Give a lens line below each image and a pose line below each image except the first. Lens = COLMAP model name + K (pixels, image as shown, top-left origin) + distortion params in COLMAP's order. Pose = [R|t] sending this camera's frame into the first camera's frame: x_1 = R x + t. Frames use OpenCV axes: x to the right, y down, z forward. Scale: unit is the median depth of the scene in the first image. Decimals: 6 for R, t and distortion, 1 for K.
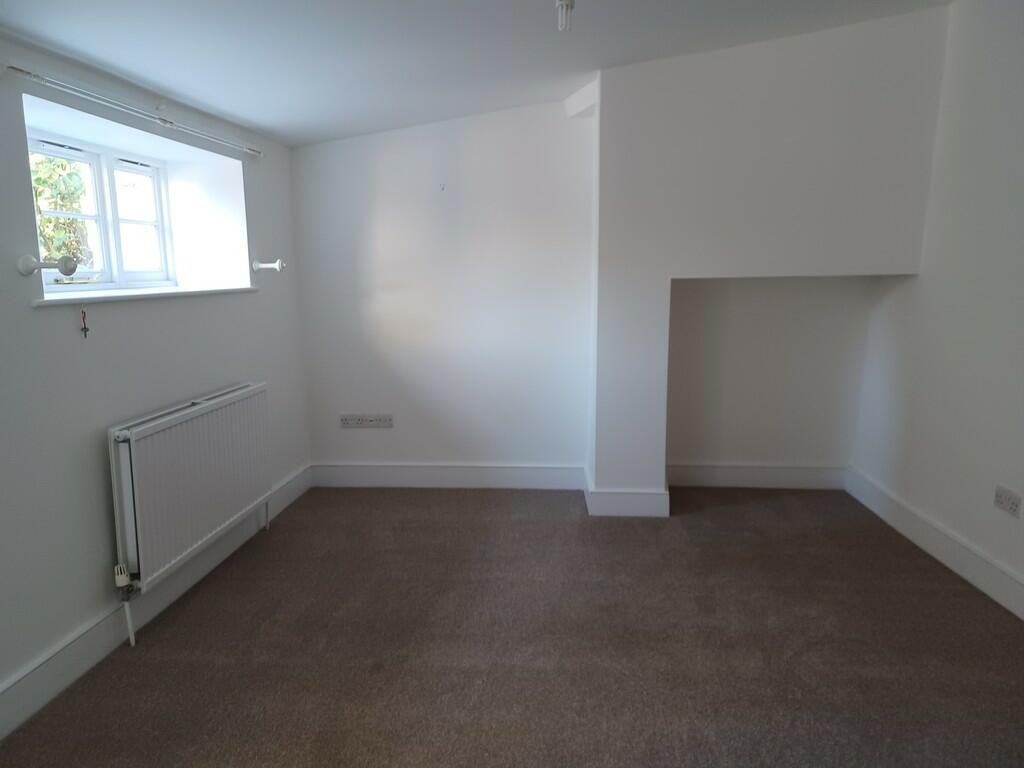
lens RADIAL K [[746.8, 0, 513.9], [0, 746.8, 396.7], [0, 0, 1]] dist [0.023431, 0.002800]
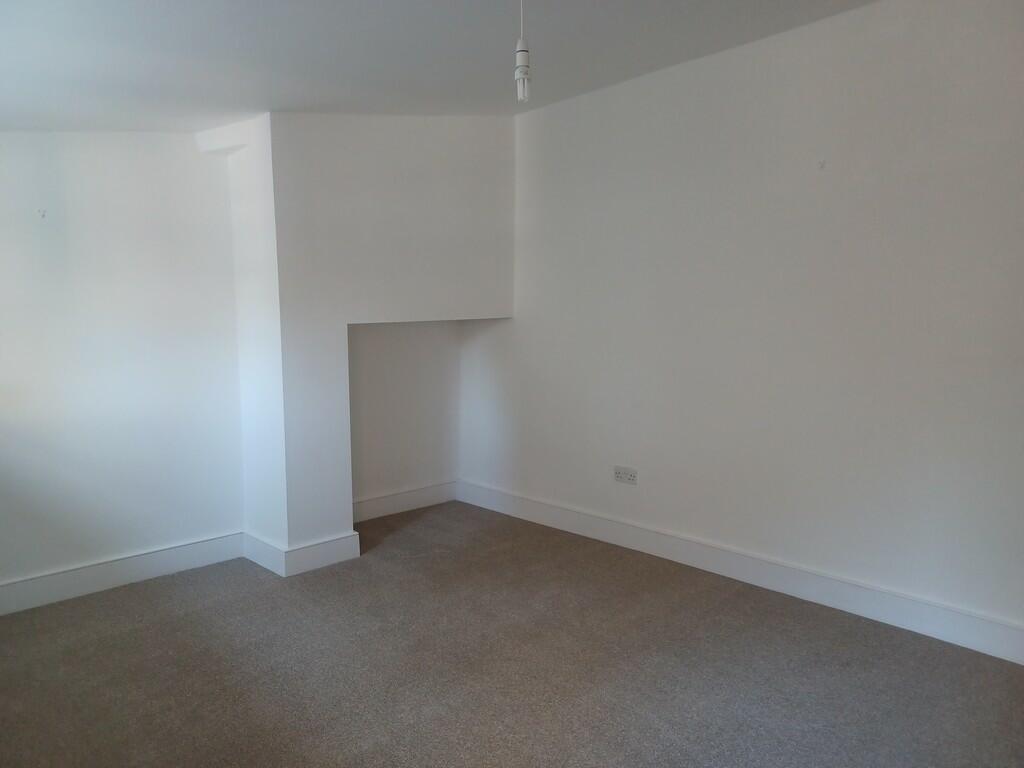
lens RADIAL K [[746.6, 0, 508.1], [0, 746.6, 381.6], [0, 0, 1]] dist [0.079535, -0.089219]
pose [[0.685731, -0.073124, 0.724173, -0.380006], [0.131944, 0.990945, -0.024878, -0.022456], [-0.715796, 0.112610, 0.689169, 0.129064]]
